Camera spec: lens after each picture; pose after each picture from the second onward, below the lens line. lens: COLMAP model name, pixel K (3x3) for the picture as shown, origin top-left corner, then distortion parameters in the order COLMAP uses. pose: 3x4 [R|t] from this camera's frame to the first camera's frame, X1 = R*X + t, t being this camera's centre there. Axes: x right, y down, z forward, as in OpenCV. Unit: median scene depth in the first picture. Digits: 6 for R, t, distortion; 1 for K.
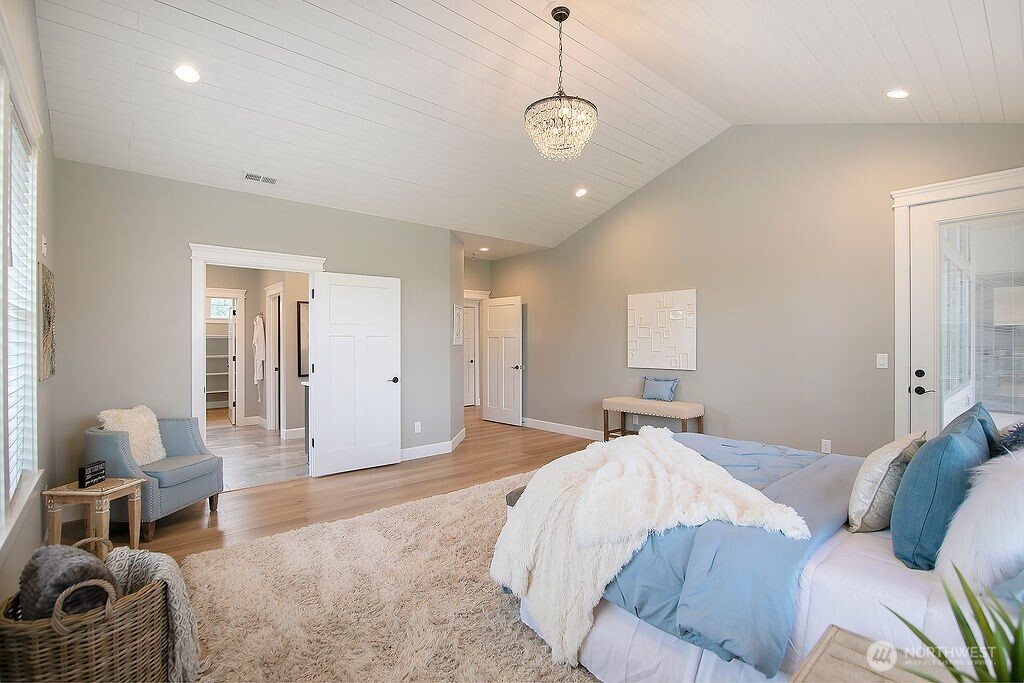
lens RADIAL K [[478.3, 0, 514.3], [0, 478.3, 341.3], [0, 0, 1]] dist [-0.000290, 0.000044]
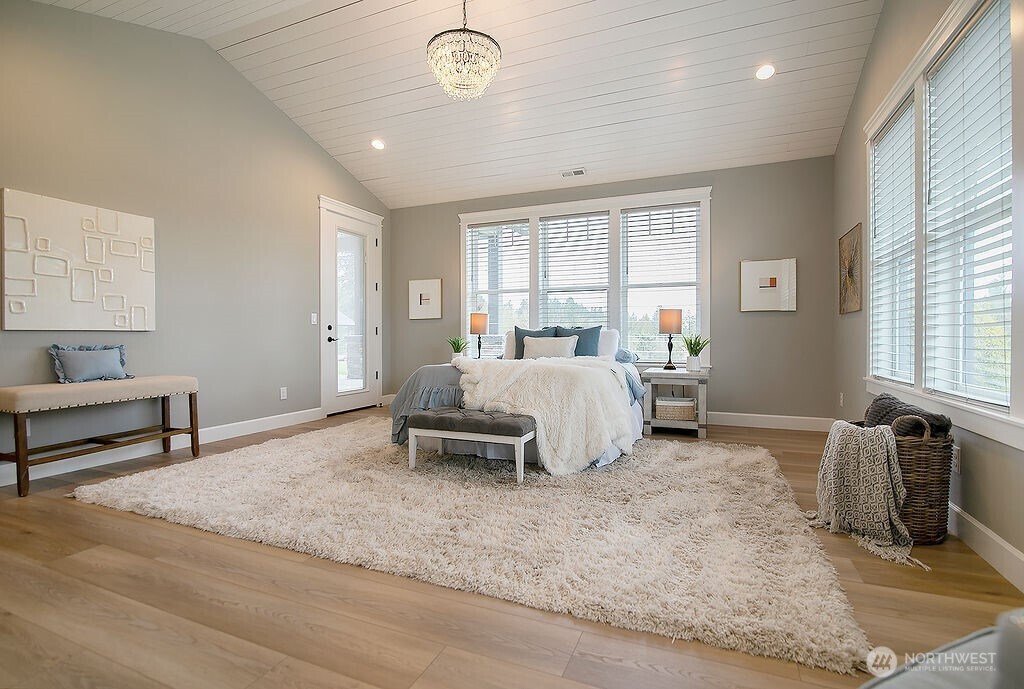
lens RADIAL K [[509.4, 0, 514.9], [0, 509.4, 320.4], [0, 0, 1]] dist [-0.001409, -0.000220]
pose [[-0.445605, 0.036348, 0.894492, -0.556252], [0.004865, 0.999259, -0.038181, 0.077146], [-0.895217, -0.012662, -0.445451, 0.856764]]
